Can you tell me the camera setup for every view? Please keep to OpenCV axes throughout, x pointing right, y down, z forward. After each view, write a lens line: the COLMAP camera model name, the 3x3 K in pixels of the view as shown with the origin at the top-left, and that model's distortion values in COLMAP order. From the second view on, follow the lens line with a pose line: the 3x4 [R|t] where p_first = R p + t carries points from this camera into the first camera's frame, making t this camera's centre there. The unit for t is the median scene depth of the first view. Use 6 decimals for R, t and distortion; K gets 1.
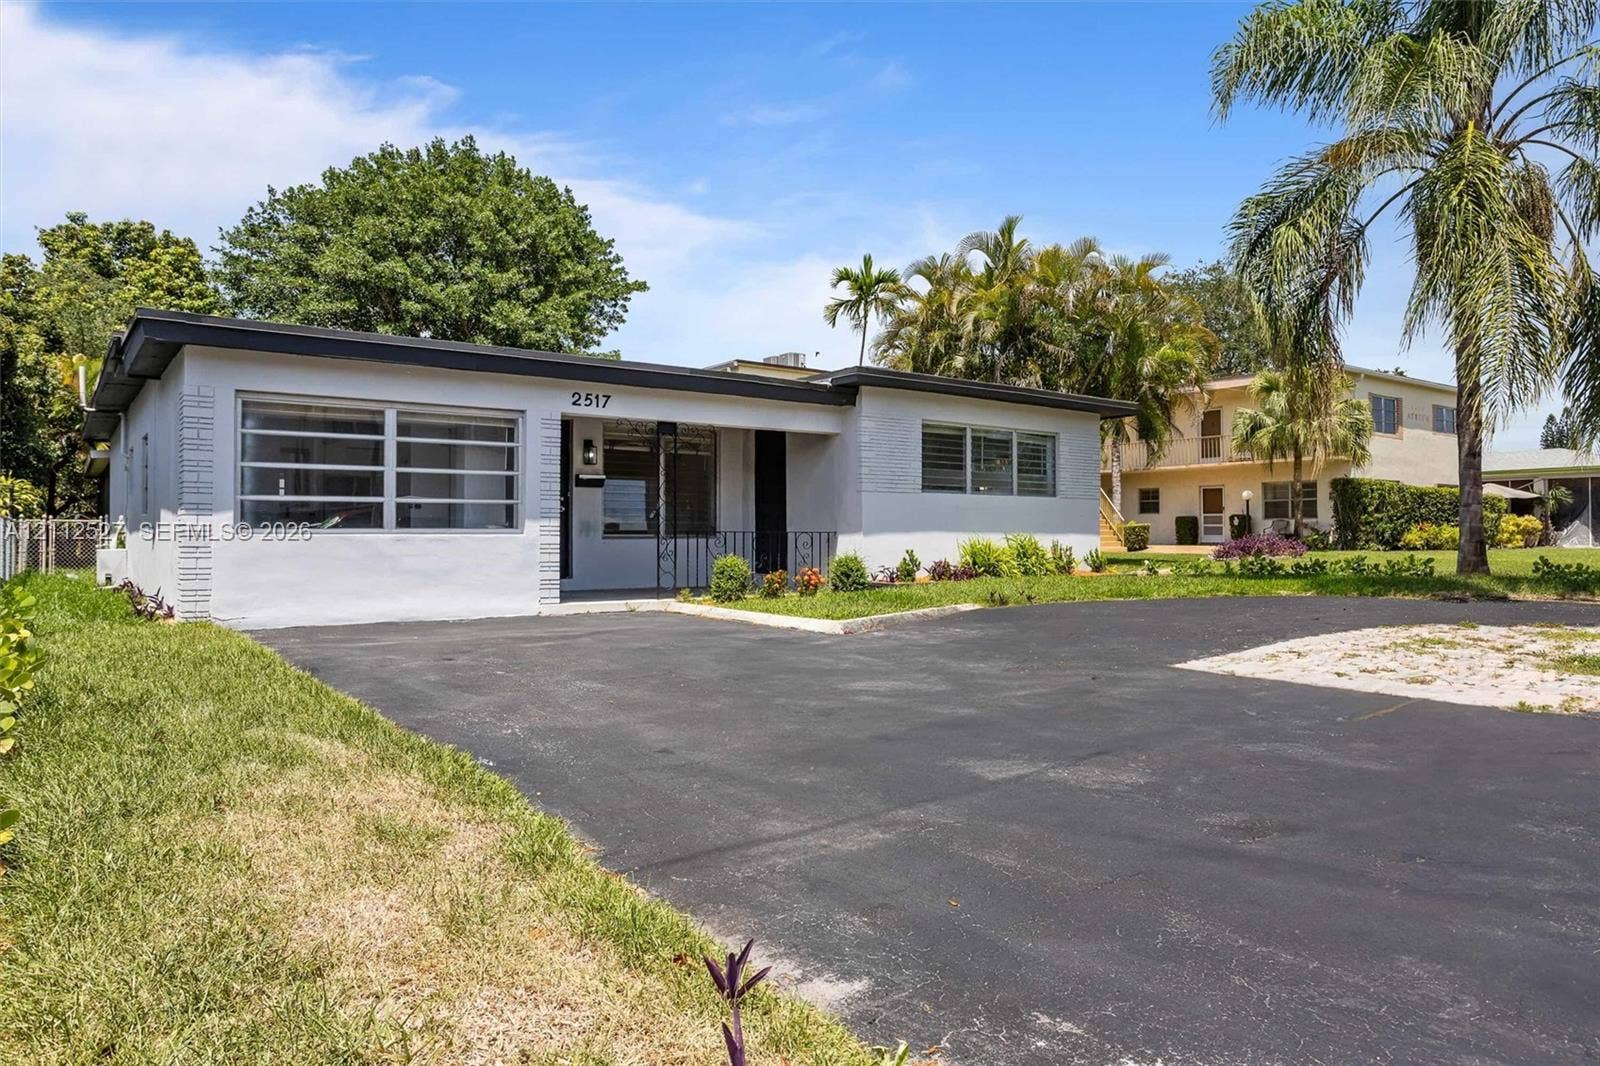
lens RADIAL K [[1023.8, 0, 800.1], [0, 1023.8, 530.5], [0, 0, 1]] dist [0.001205, 0.007729]
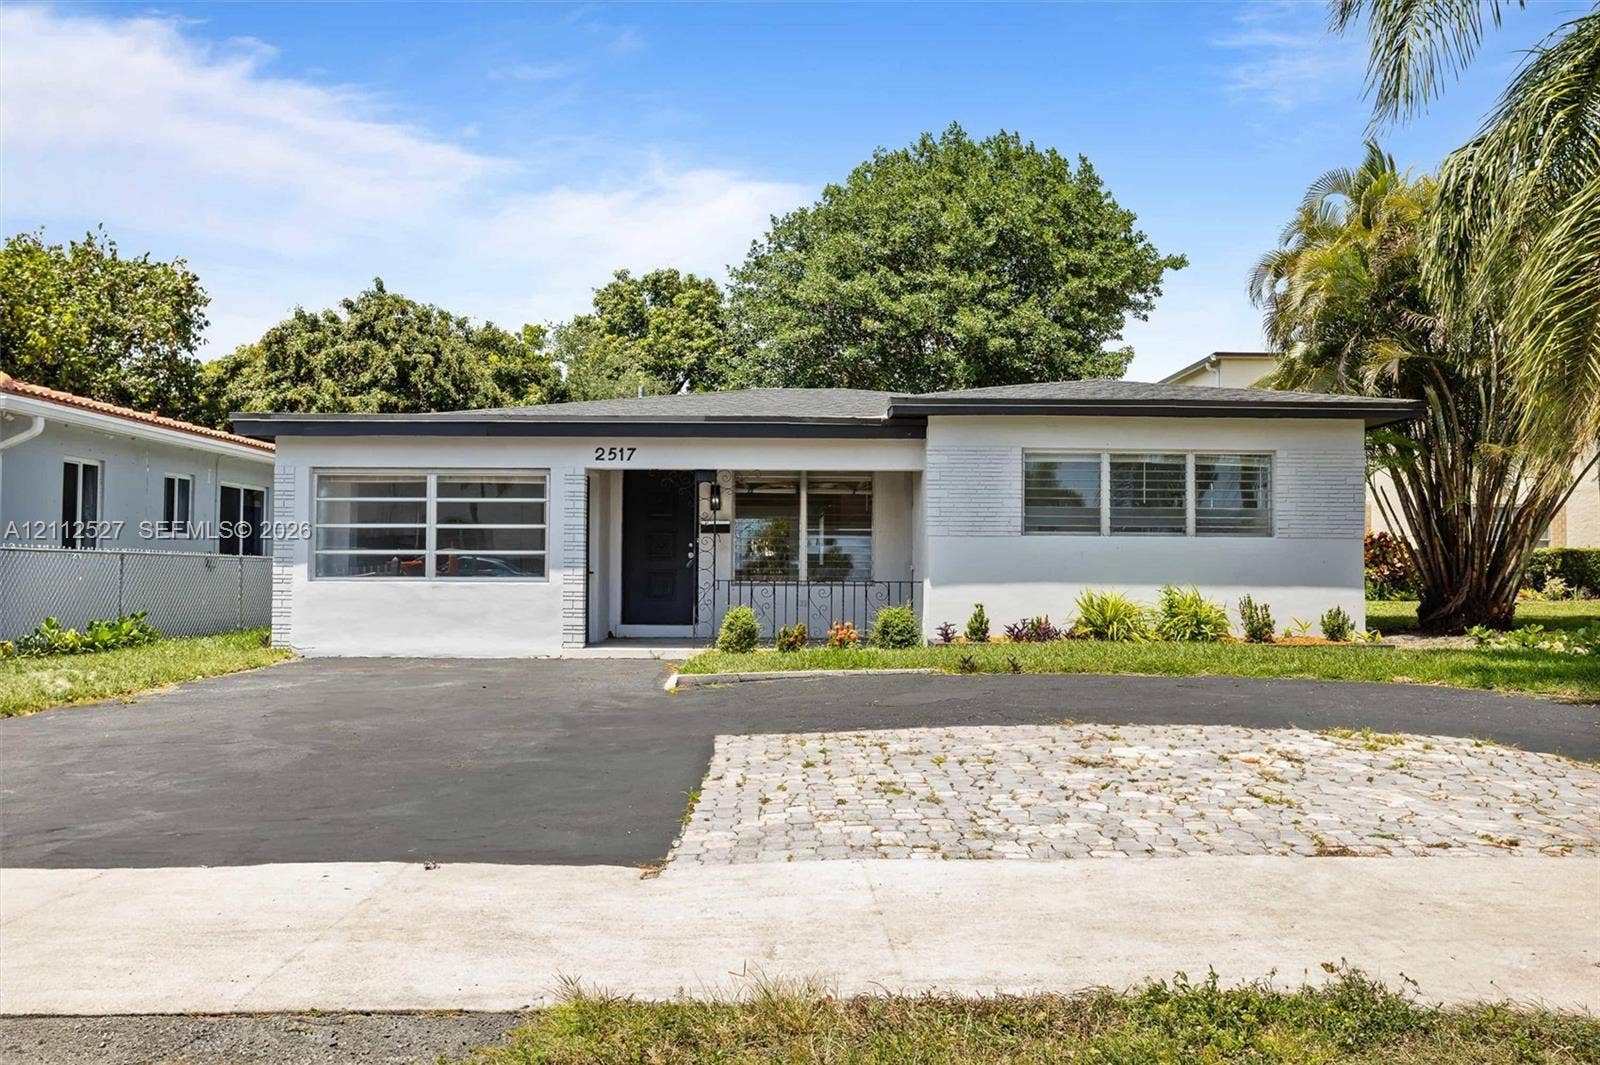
lens RADIAL K [[1301.2, 0, 799.8], [0, 1301.2, 537.2], [0, 0, 1]] dist [0.006603, 0.000282]
pose [[0.808228, -0.007385, -0.588823, 0.601175], [-0.003583, 0.999841, -0.017458, -0.016920], [0.588859, 0.016219, 0.808073, 0.037625]]
